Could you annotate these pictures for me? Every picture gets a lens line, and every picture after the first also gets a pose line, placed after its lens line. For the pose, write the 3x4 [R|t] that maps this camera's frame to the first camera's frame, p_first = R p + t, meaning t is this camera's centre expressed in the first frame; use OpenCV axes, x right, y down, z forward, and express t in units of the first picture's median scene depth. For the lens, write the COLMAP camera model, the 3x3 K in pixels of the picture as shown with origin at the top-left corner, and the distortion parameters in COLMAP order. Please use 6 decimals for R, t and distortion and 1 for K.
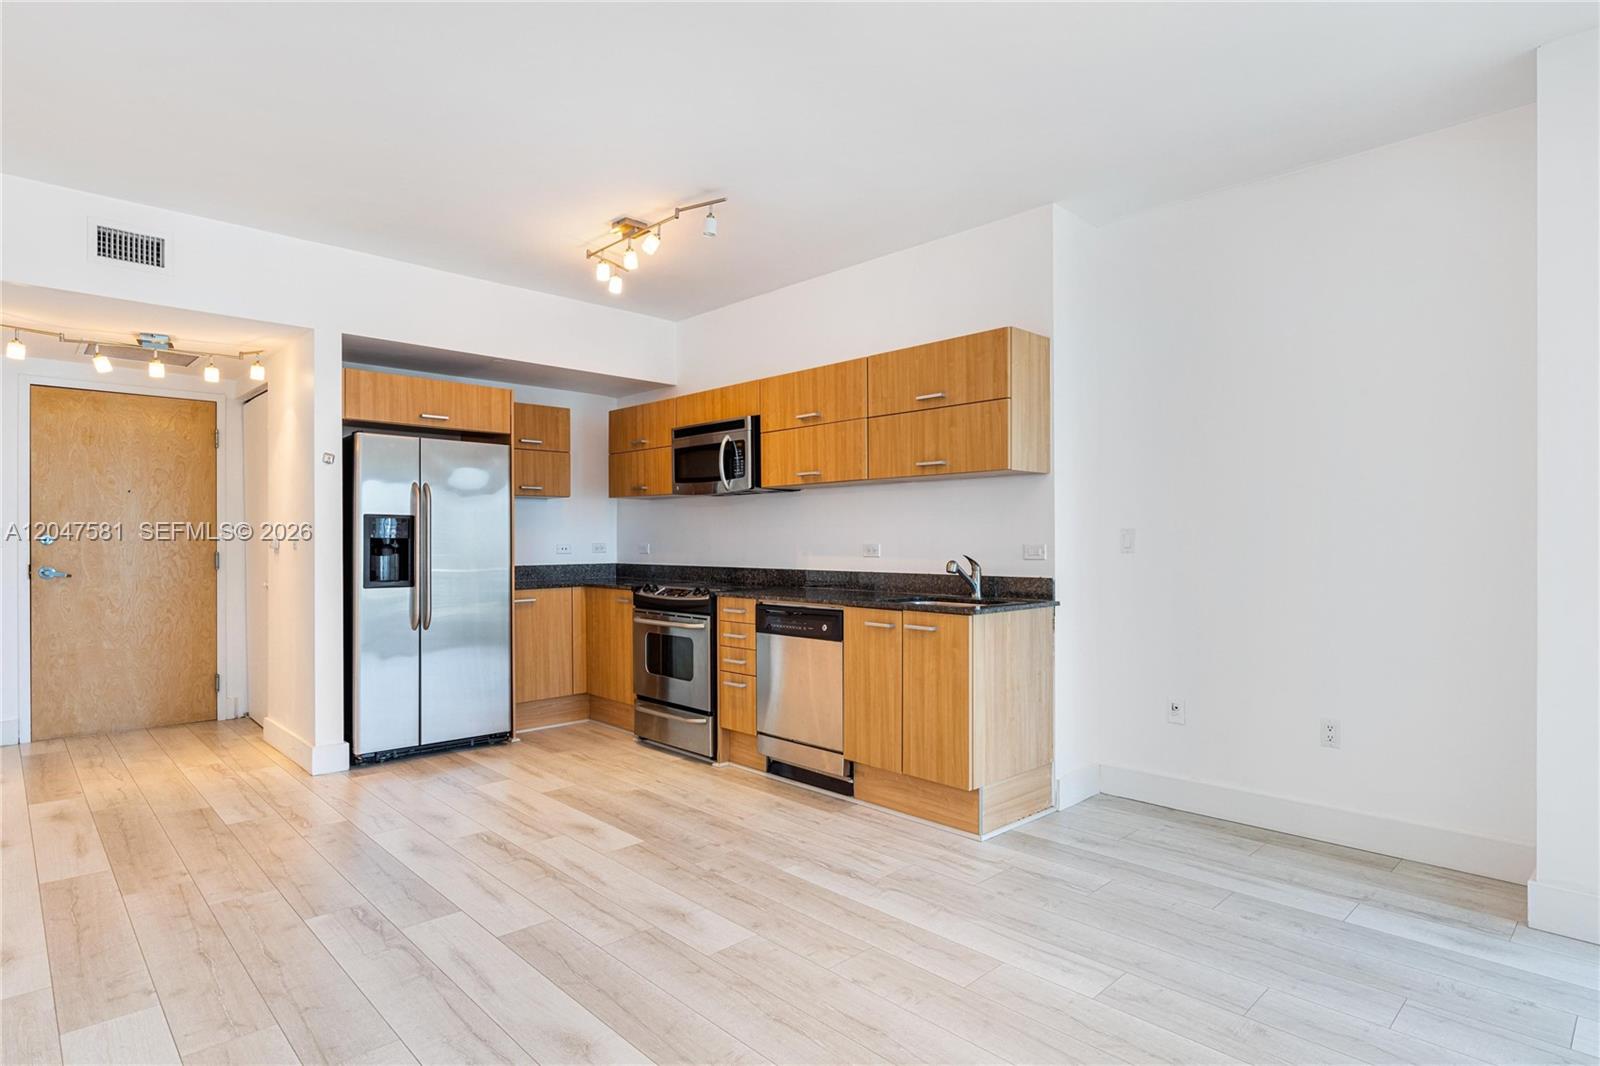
lens RADIAL K [[843.1, 0, 810.3], [0, 843.1, 539.3], [0, 0, 1]] dist [-0.001804, -0.001659]
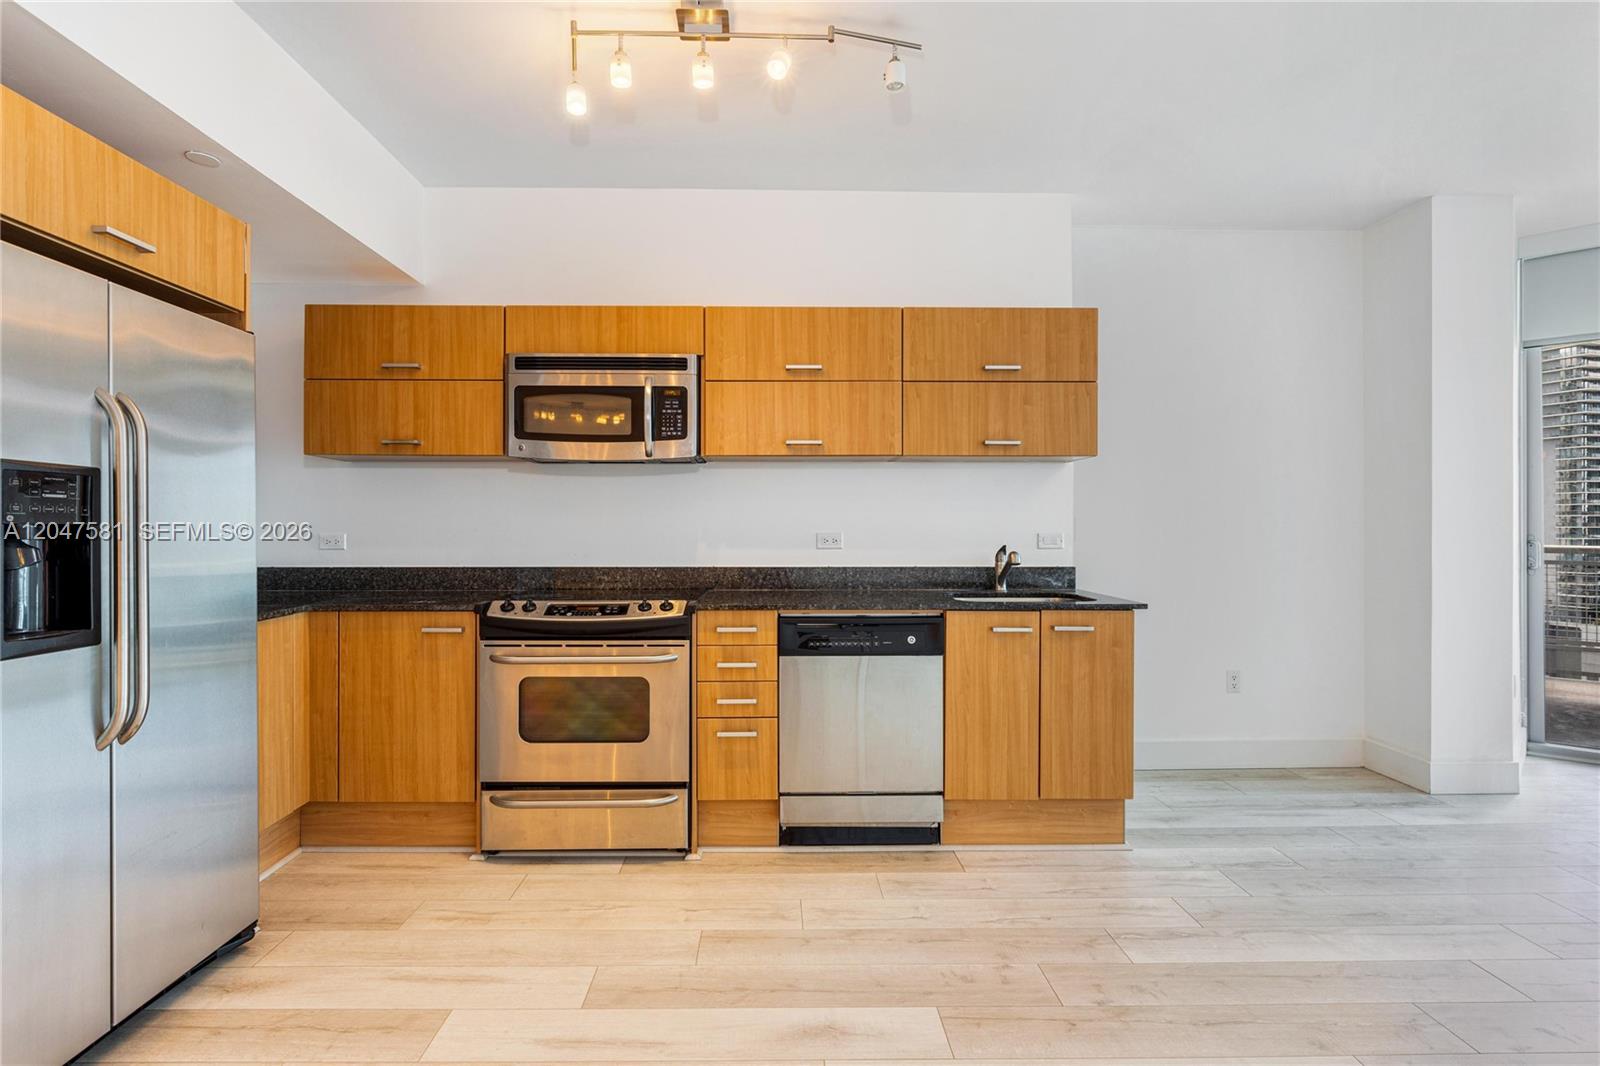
lens RADIAL K [[790.2, 0, 791.8], [0, 790.2, 522.1], [0, 0, 1]] dist [-0.001539, -0.000025]
pose [[0.687035, 0.004656, 0.726609, -0.603304], [-0.002178, 0.999988, -0.004349, -0.002218], [-0.726621, 0.001405, 0.687037, 0.576522]]
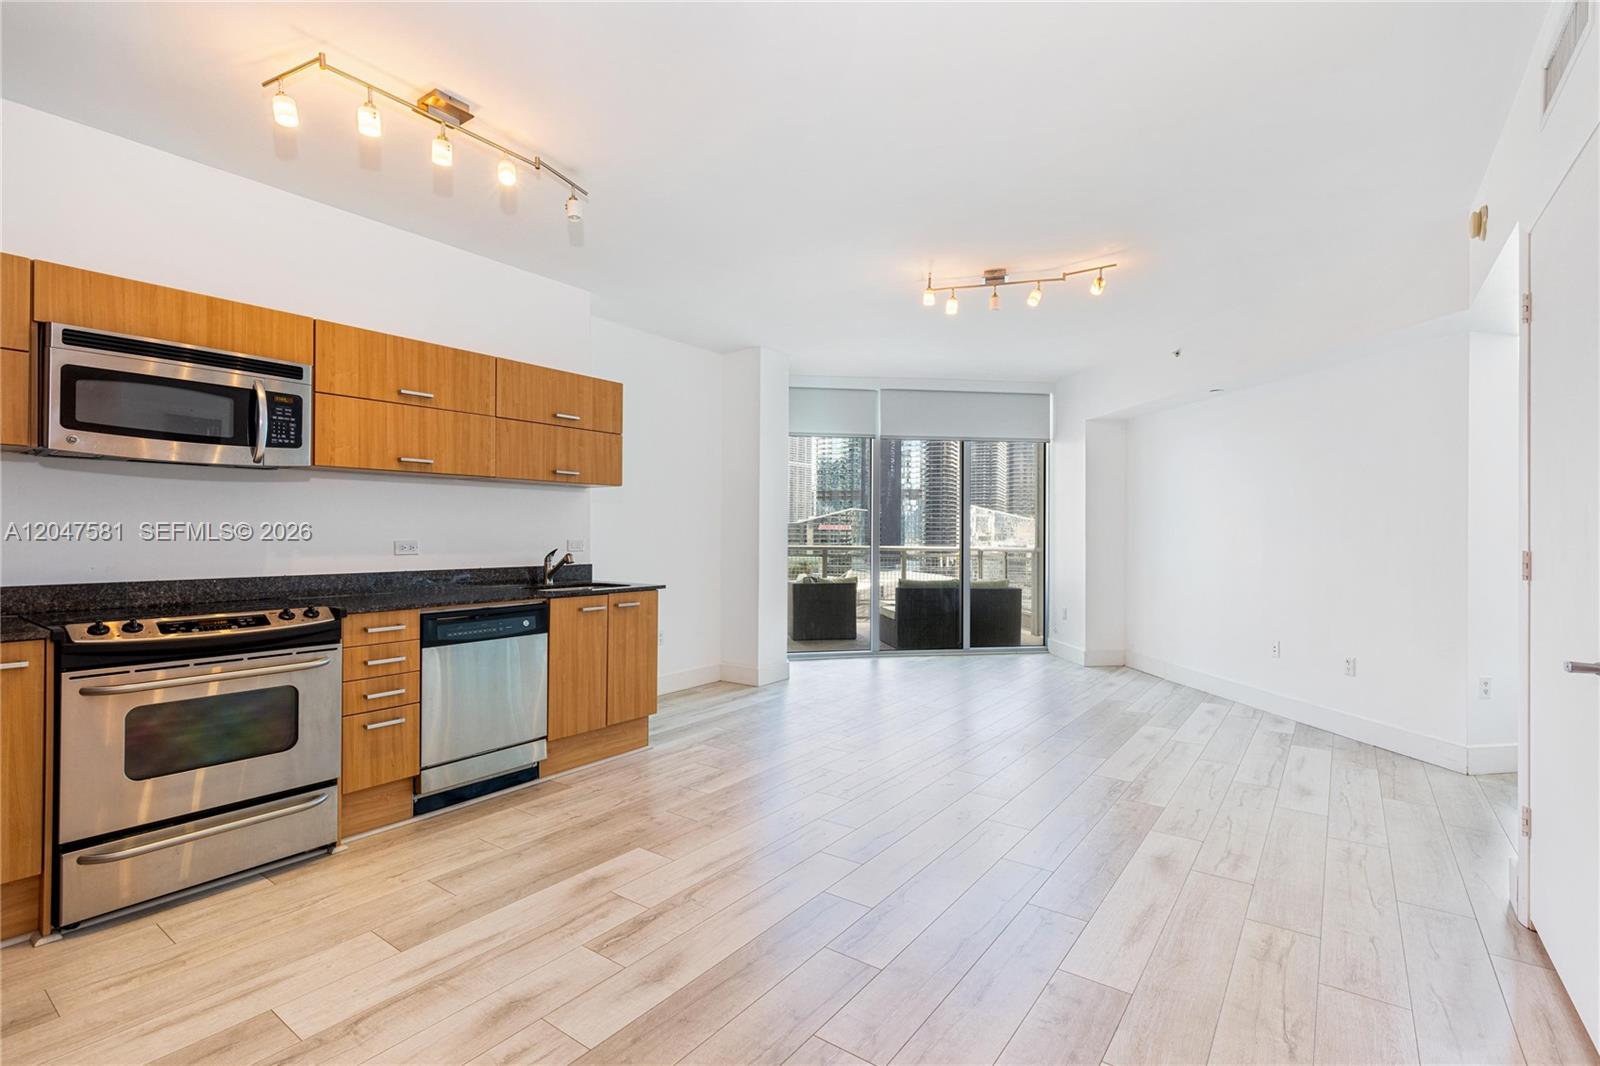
lens RADIAL K [[728.9, 0, 804.4], [0, 728.9, 532.2], [0, 0, 1]] dist [0.002813, 0.001124]
pose [[-0.162621, 0.001676, 0.986687, -0.913532], [-0.005289, 0.999983, -0.002570, -0.004628], [-0.986675, -0.005637, -0.162609, 0.818189]]
